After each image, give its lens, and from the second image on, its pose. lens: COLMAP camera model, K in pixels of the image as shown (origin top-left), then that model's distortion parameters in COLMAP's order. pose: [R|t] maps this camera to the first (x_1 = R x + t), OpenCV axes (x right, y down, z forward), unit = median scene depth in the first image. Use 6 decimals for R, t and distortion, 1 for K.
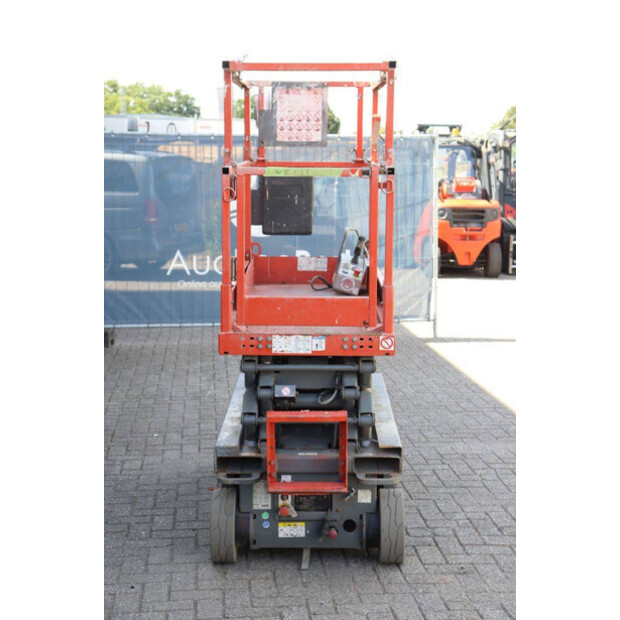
lens RADIAL K [[1157.2, 0, 310.7], [0, 1157.2, 308.7], [0, 0, 1]] dist [0.260988, 0.000000]
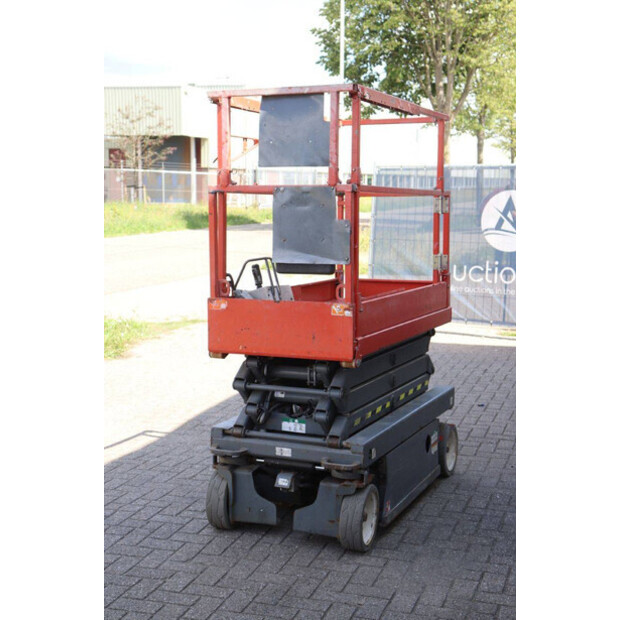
lens RADIAL K [[975.6, 0, 309.2], [0, 975.6, 308.2], [0, 0, 1]] dist [0.146757, 0.000000]
pose [[-0.919930, -0.046908, 0.389266, -0.376745], [0.048556, 0.971545, 0.231825, -0.257754], [-0.389064, 0.232164, -0.891476, 2.085539]]
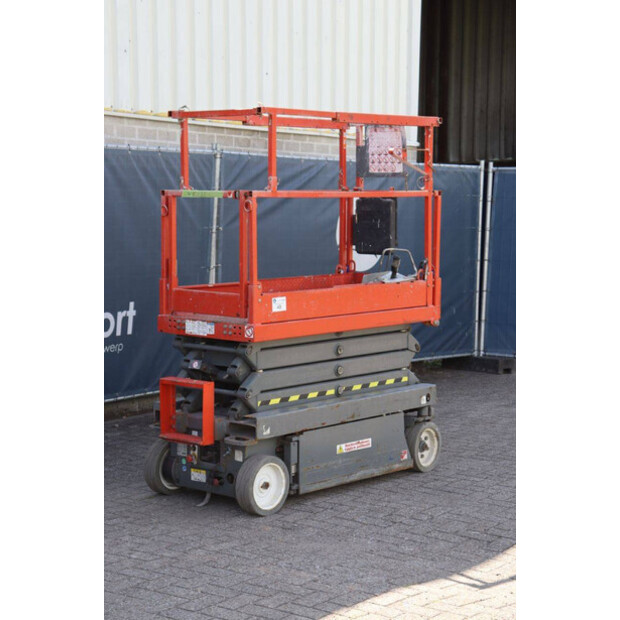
lens RADIAL K [[1346.3, 0, 306.0], [0, 1346.3, 307.6], [0, 0, 1]] dist [0.414663, 0.000000]
pose [[0.754514, 0.060308, -0.653507, 1.026466], [-0.094223, 0.995407, -0.016927, 0.021851], [0.649485, 0.074346, 0.756731, -0.054214]]
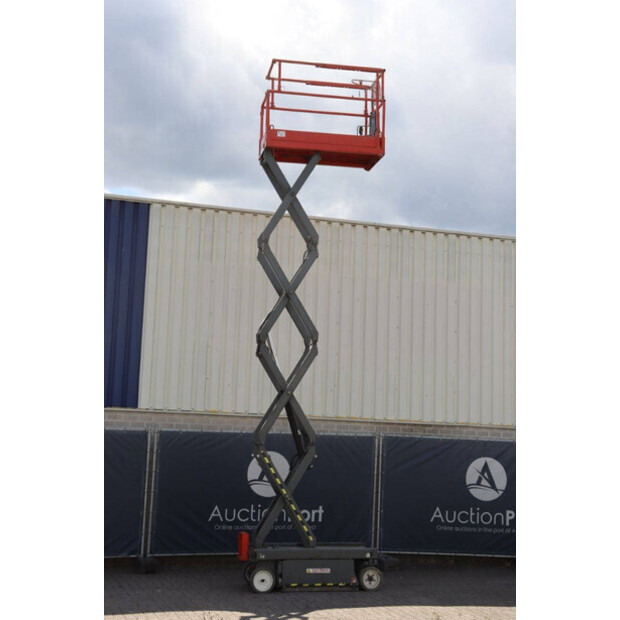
lens RADIAL K [[1004.3, 0, 315.4], [0, 1004.3, 303.4], [0, 0, 1]] dist [0.185164, 0.000000]
pose [[0.213389, -0.128196, -0.968520, 2.656585], [-0.152567, 0.974818, -0.162644, -0.093330], [0.964981, 0.182470, 0.188457, 0.533423]]
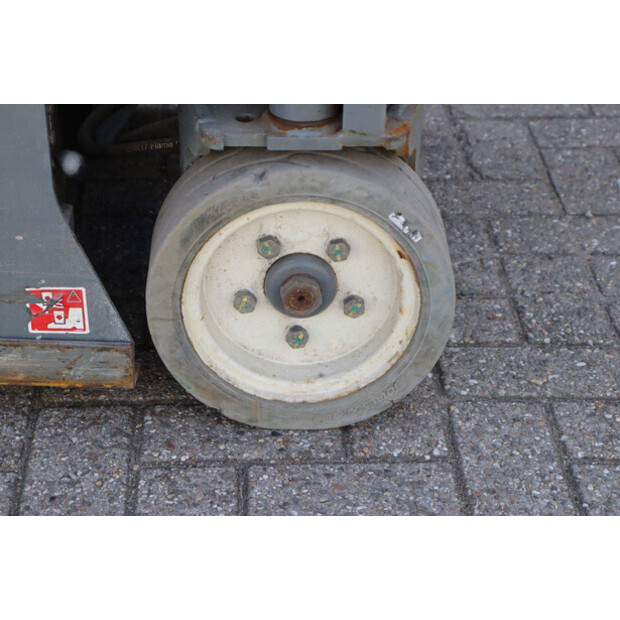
lens RADIAL K [[1462.0, 0, 308.7], [0, 1462.0, 309.9], [0, 0, 1]] dist [0.457908, 0.000000]
pose [[-0.036184, 0.519129, -0.853930, 0.325993], [-0.152051, 0.841681, 0.518125, -0.000788], [0.987710, 0.148589, 0.048479, 1.277232]]
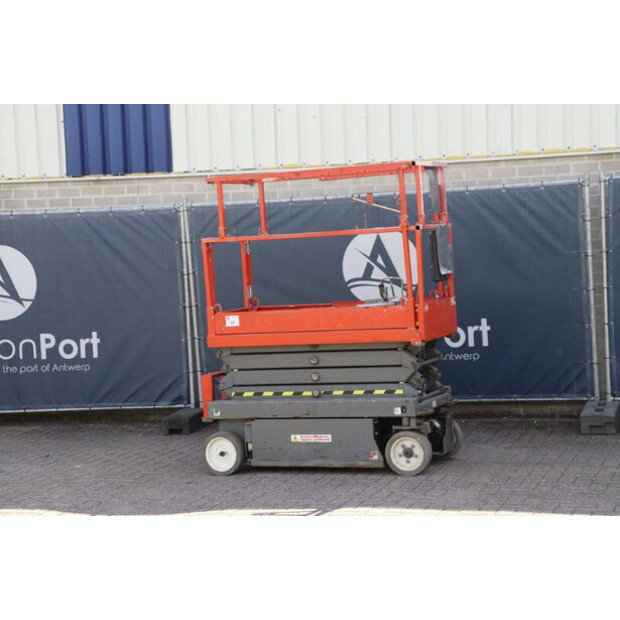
lens RADIAL K [[1462.0, 0, 315.0], [0, 1462.0, 310.1], [0, 0, 1]] dist [0.457908, 0.000000]
pose [[-0.369700, 0.067537, -0.926693, 1.960671], [-0.070666, 0.992422, 0.100520, -0.236998], [0.926460, 0.102648, -0.362126, 1.876512]]
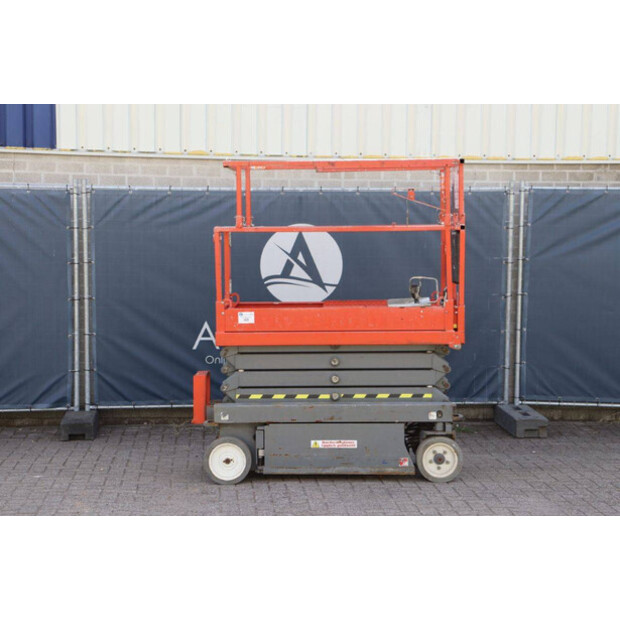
lens RADIAL K [[1462.0, 0, 314.8], [0, 1462.0, 309.4], [0, 0, 1]] dist [0.457908, 0.000000]
pose [[-0.009371, 0.060766, -0.998108, 2.000772], [-0.132341, 0.989296, 0.061472, -0.144973], [0.991160, 0.132666, -0.001229, 1.102707]]
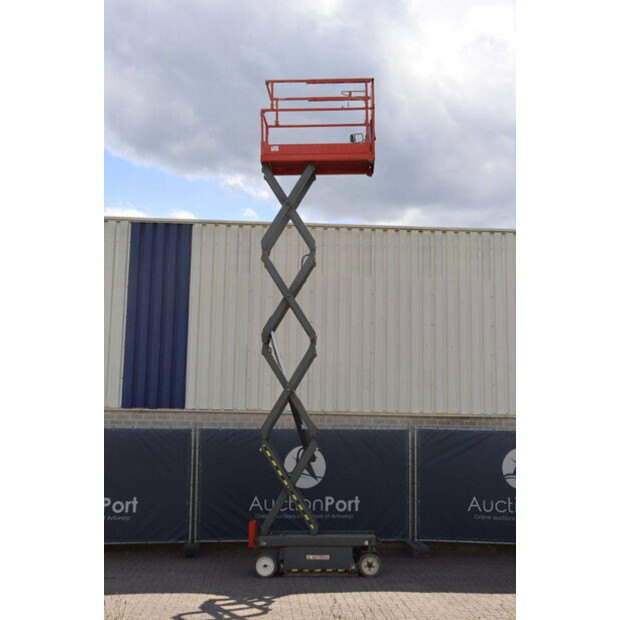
lens RADIAL K [[902.1, 0, 316.0], [0, 902.1, 304.9], [0, 0, 1]] dist [0.087744, 0.000000]
pose [[-0.020616, -0.146179, -0.989043, 2.575738], [-0.135058, 0.980593, -0.142115, -0.169232], [0.990623, 0.130649, -0.039959, 1.152844]]
